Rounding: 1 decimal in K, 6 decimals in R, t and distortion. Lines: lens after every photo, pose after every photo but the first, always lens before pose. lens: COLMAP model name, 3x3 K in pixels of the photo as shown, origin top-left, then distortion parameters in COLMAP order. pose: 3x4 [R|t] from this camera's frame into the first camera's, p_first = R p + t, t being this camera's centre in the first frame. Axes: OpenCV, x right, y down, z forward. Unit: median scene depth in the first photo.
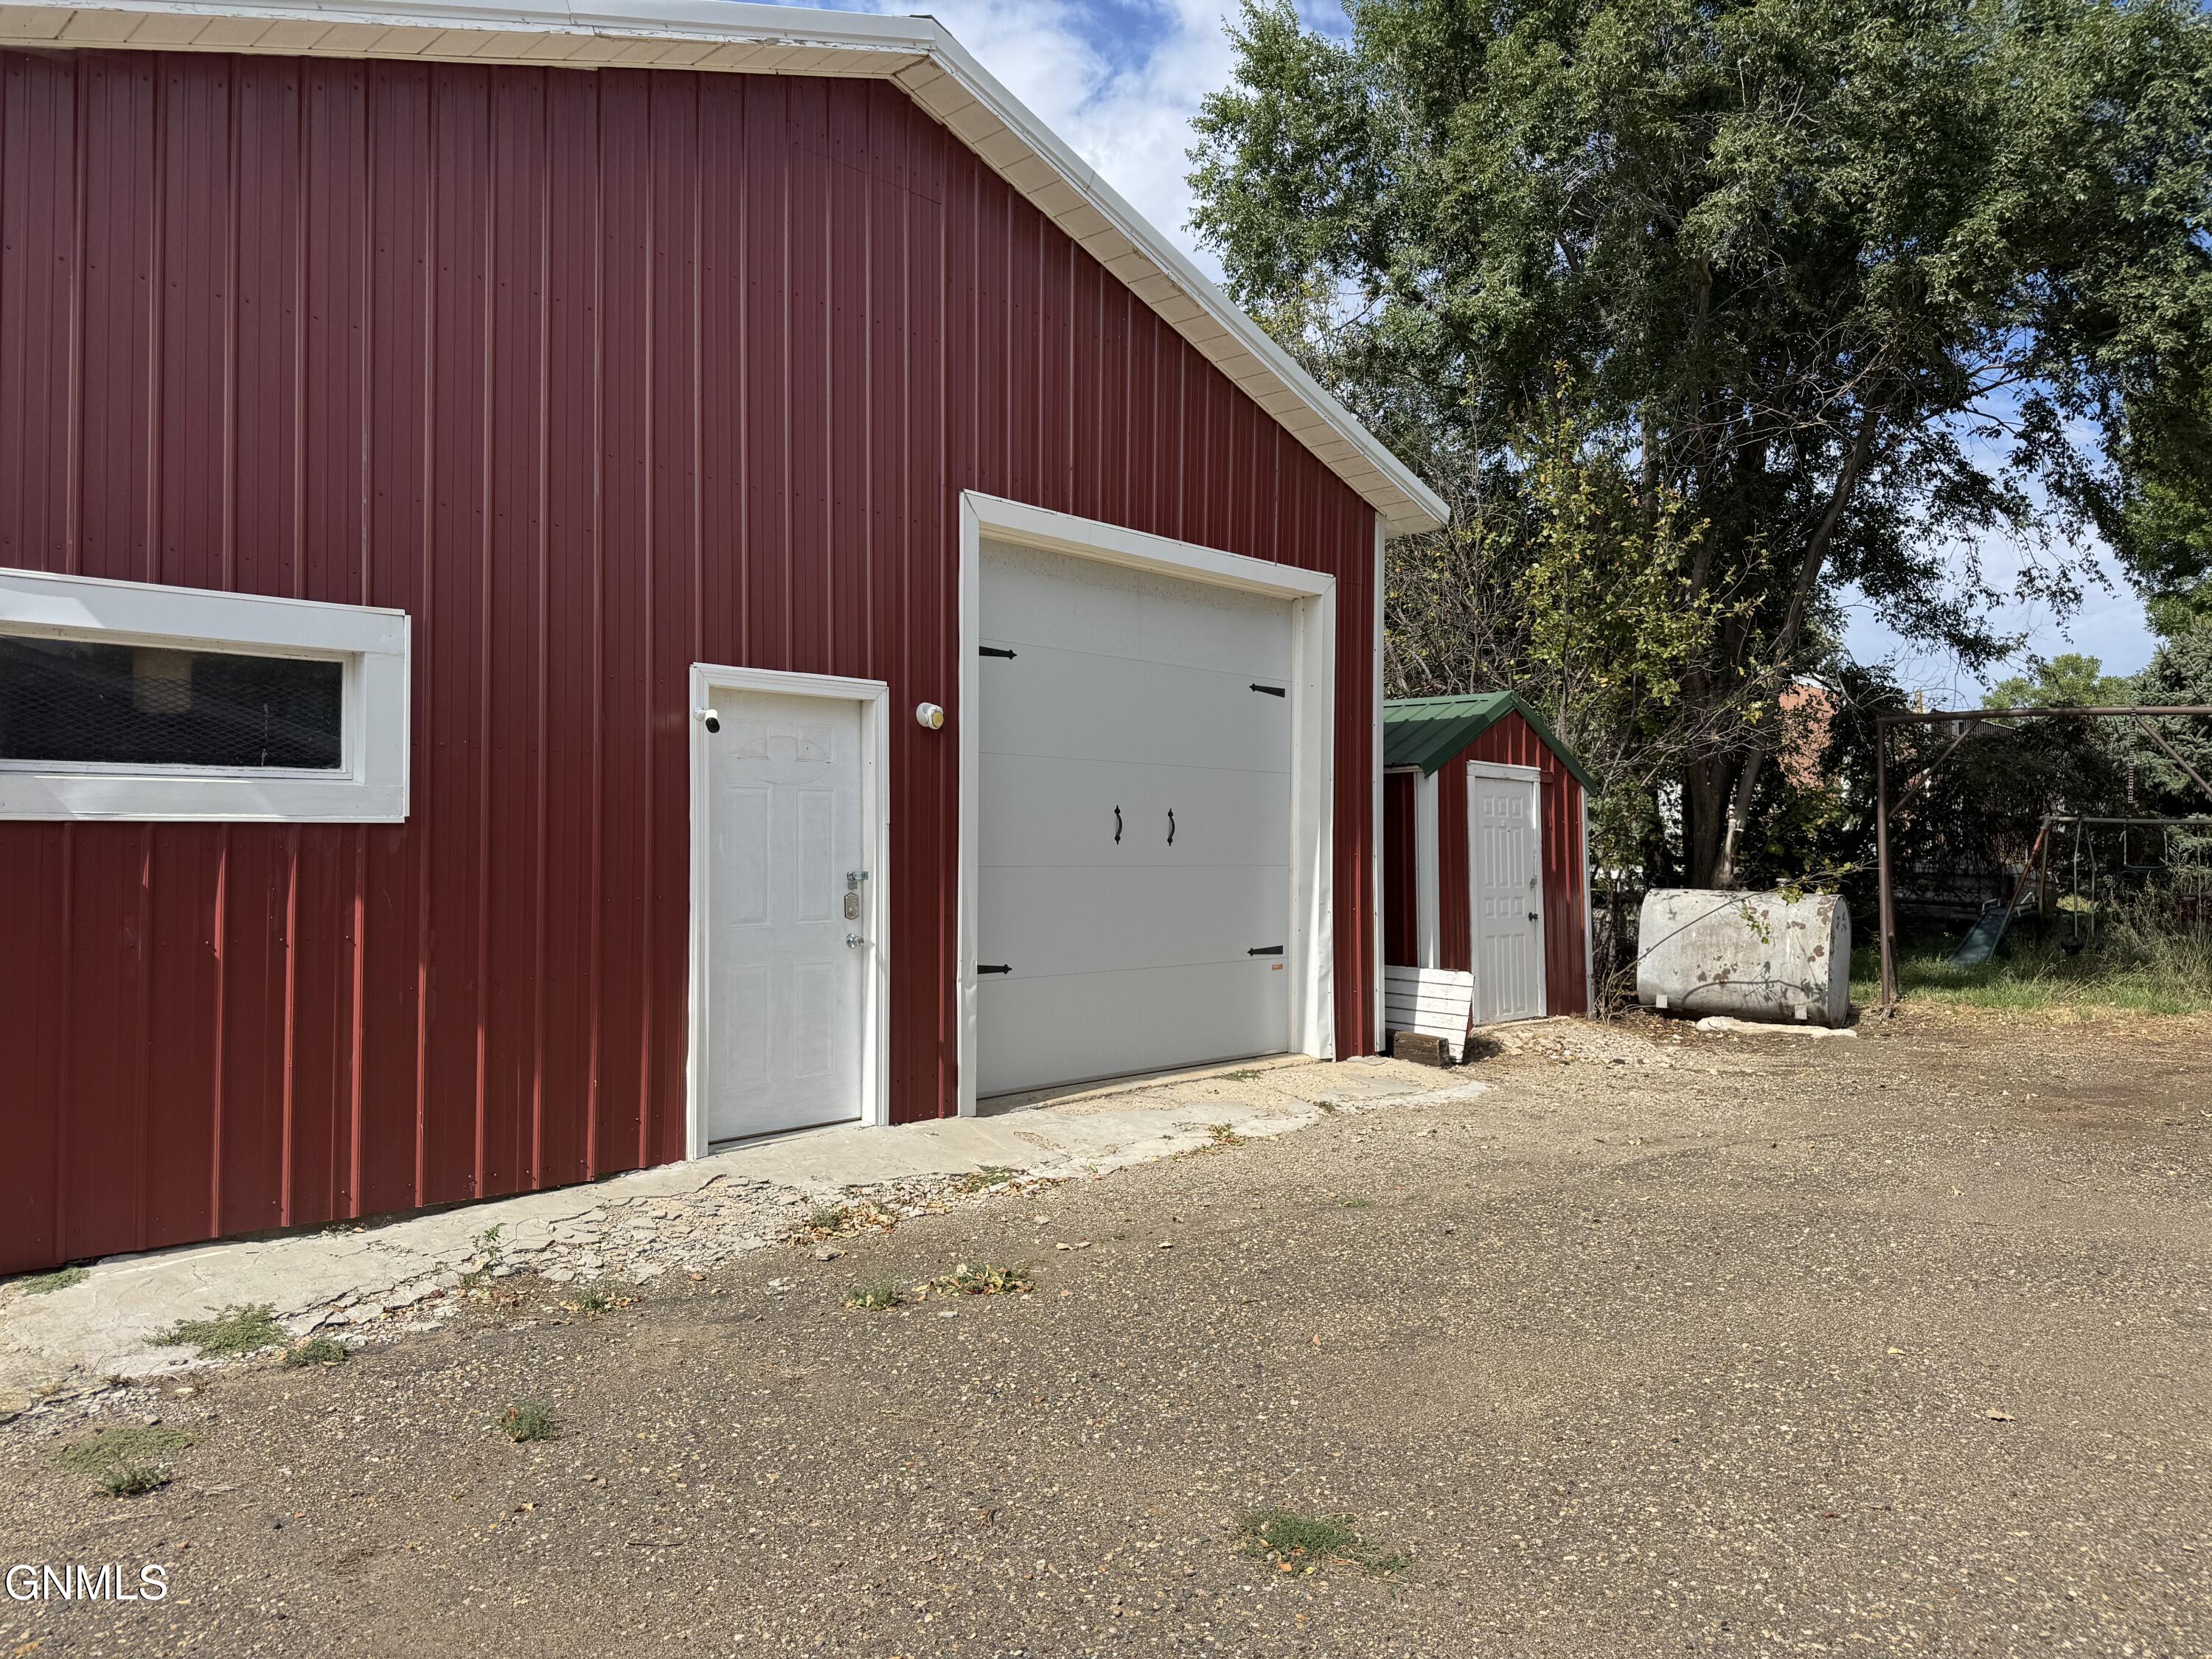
lens RADIAL K [[1556.6, 0, 1114.4], [0, 1556.6, 813.7], [0, 0, 1]] dist [0.128427, -0.211607]
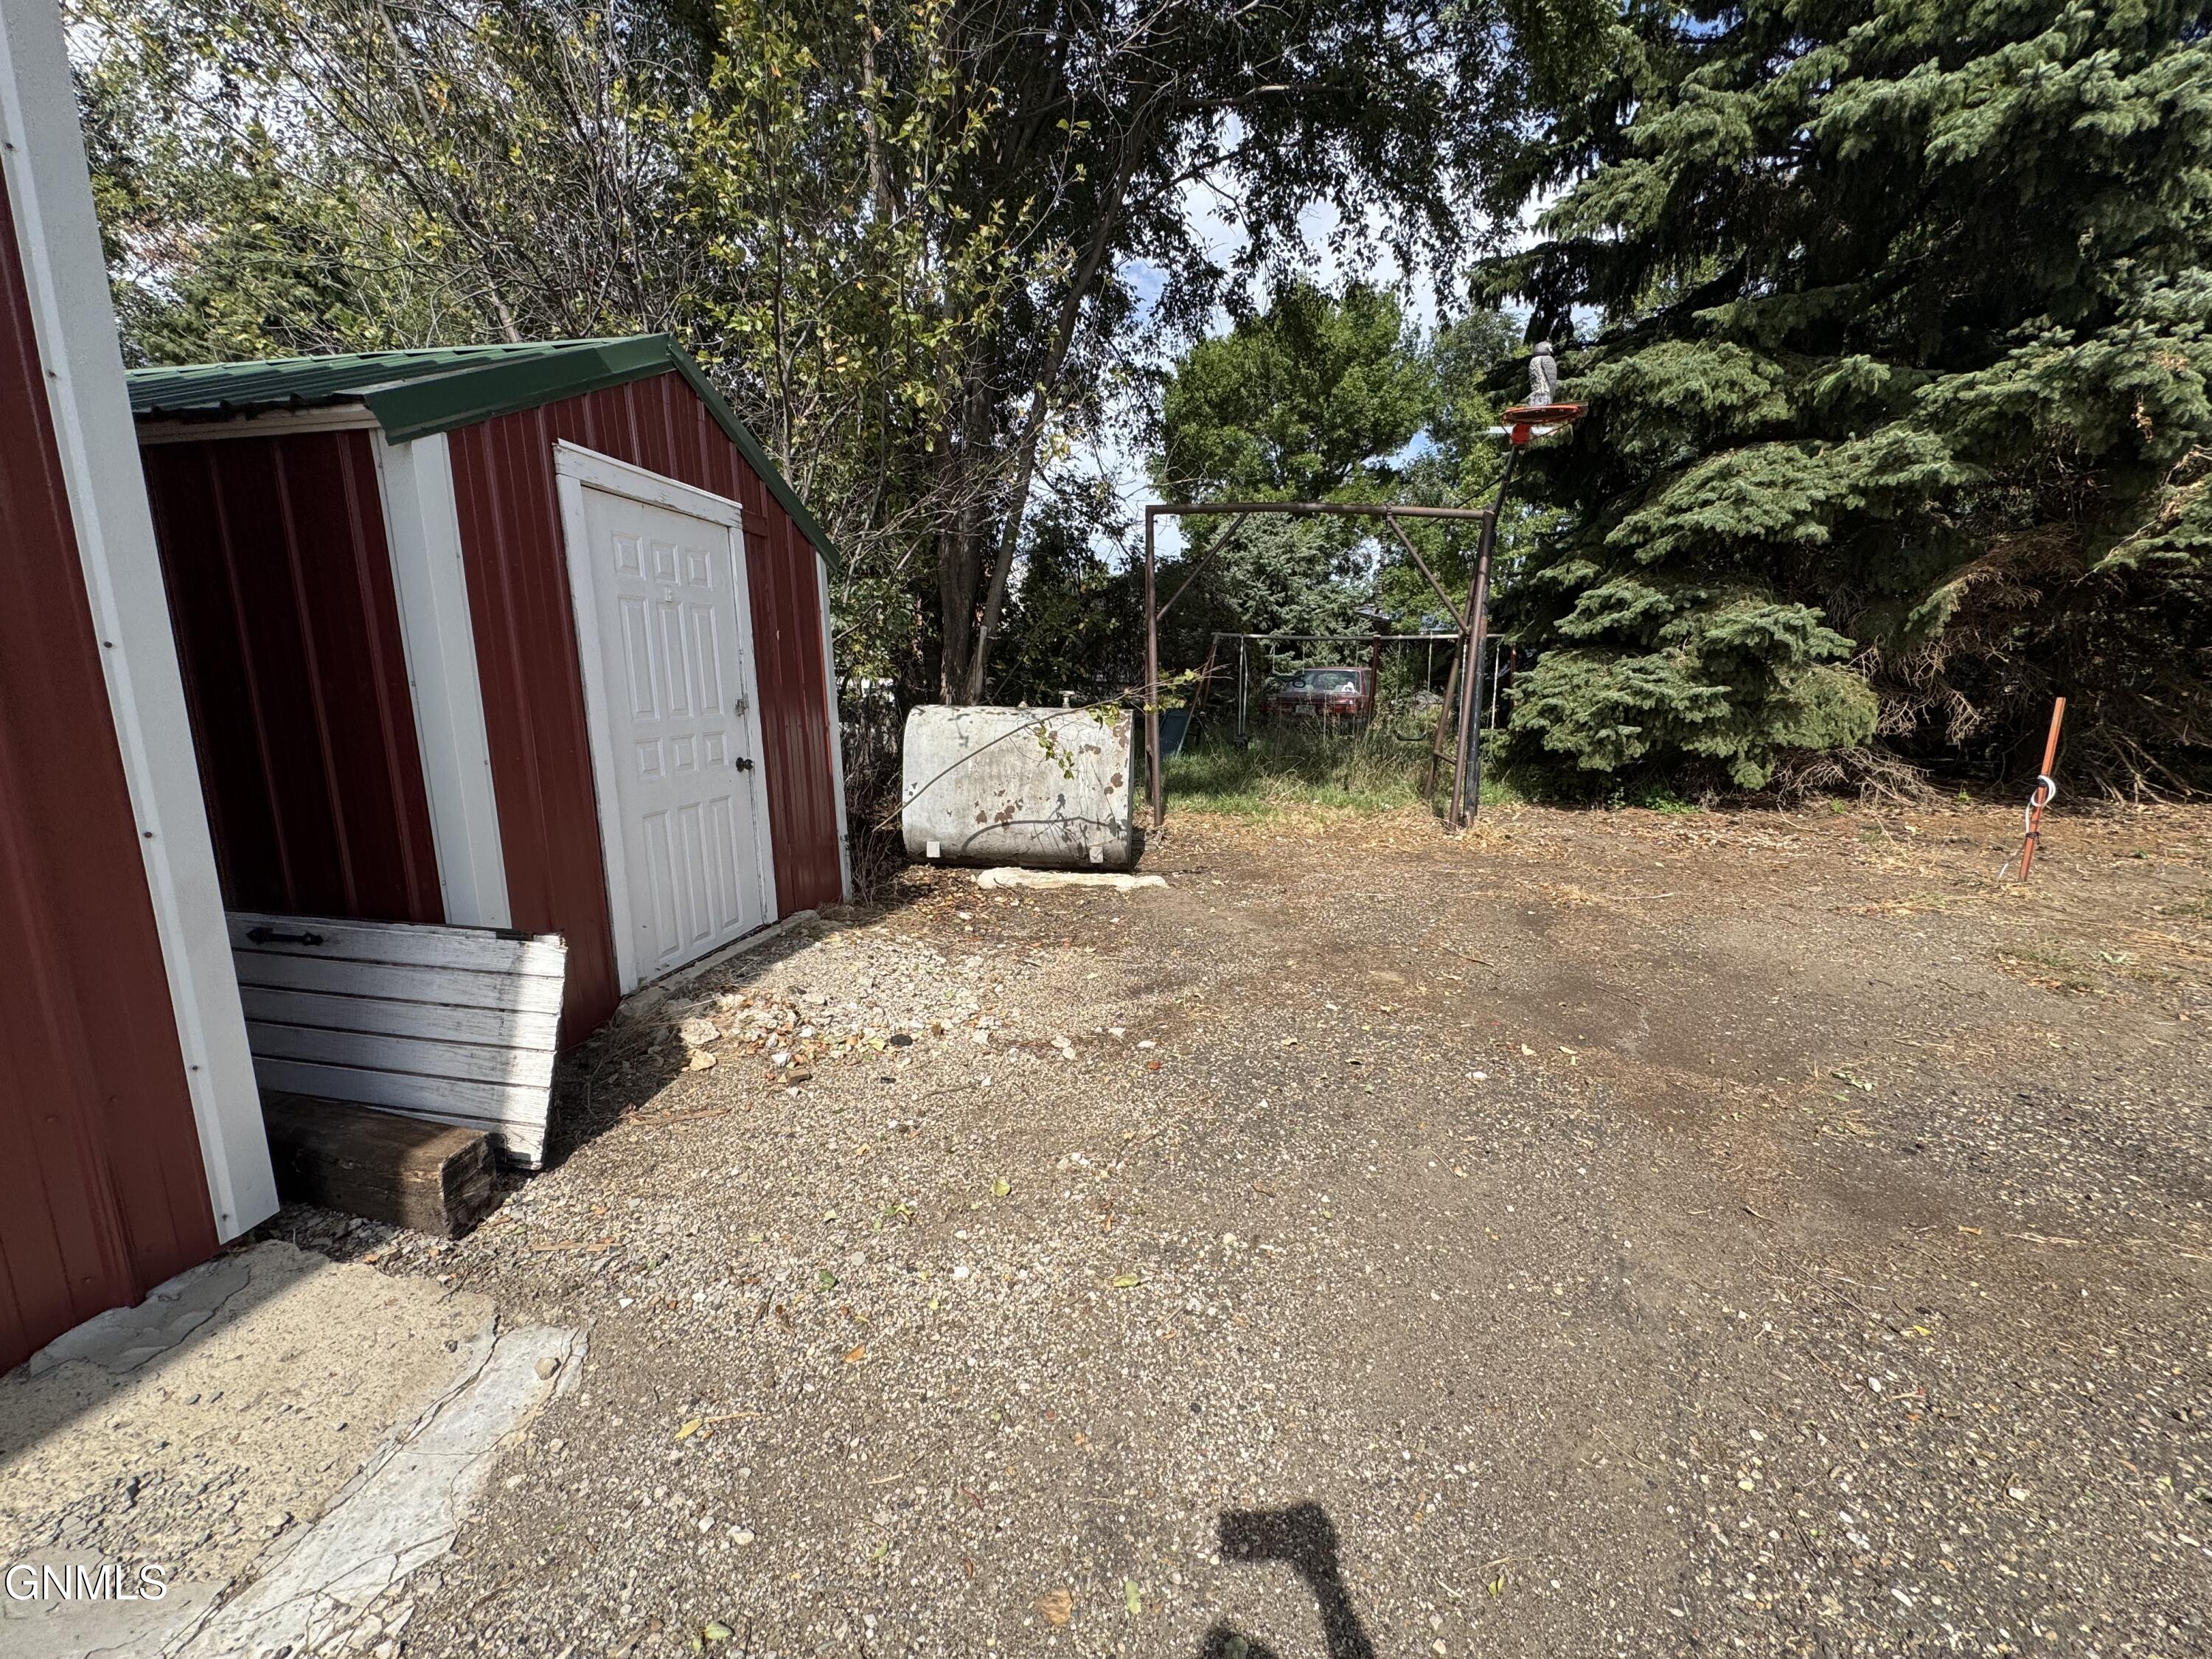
lens RADIAL K [[881.9, 0, 1103.9], [0, 881.9, 829.5], [0, 0, 1]] dist [-0.001239, 0.000510]
pose [[0.836592, -0.099237, 0.538763, 0.236809], [-0.011653, 0.980010, 0.198607, 0.026329], [-0.547702, -0.172431, 0.818712, 0.774483]]
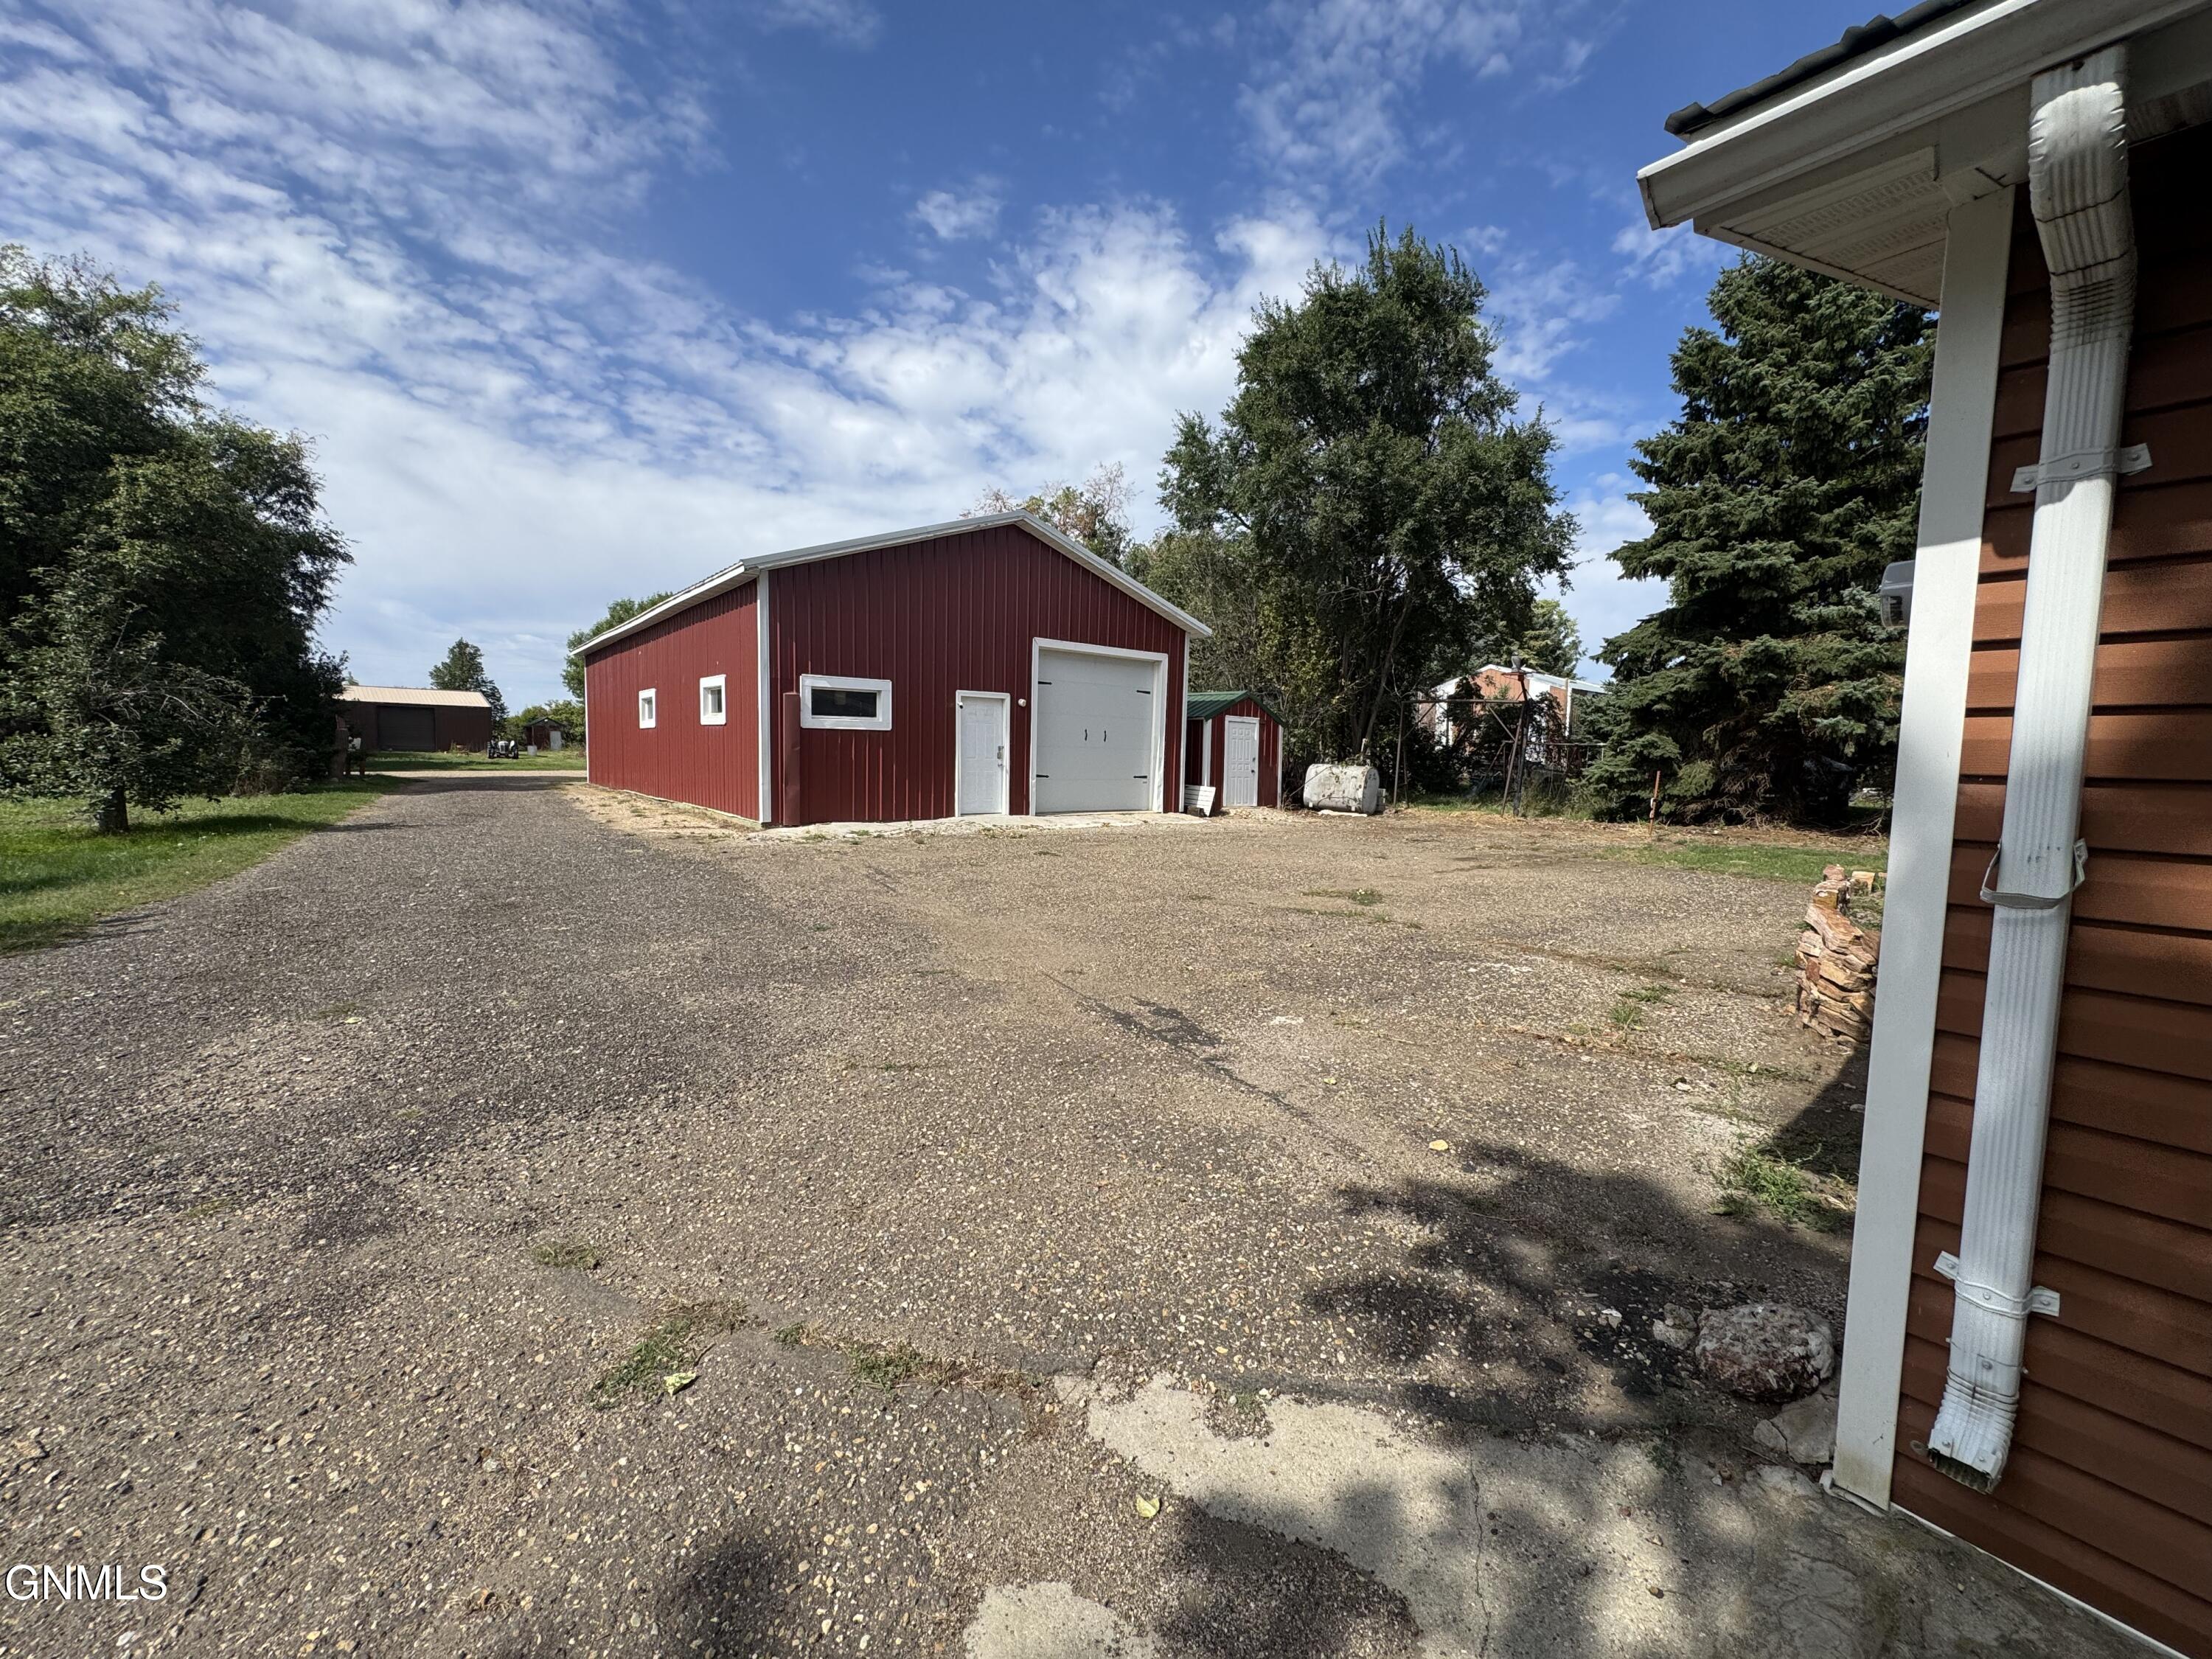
lens RADIAL K [[884.5, 0, 1100.8], [0, 884.5, 832.1], [0, 0, 1]] dist [-0.029160, 0.000198]
pose [[0.990675, 0.032981, -0.132197, 0.248615], [-0.018041, 0.993470, 0.112661, 0.000110], [0.135049, -0.109225, 0.984800, -0.736808]]
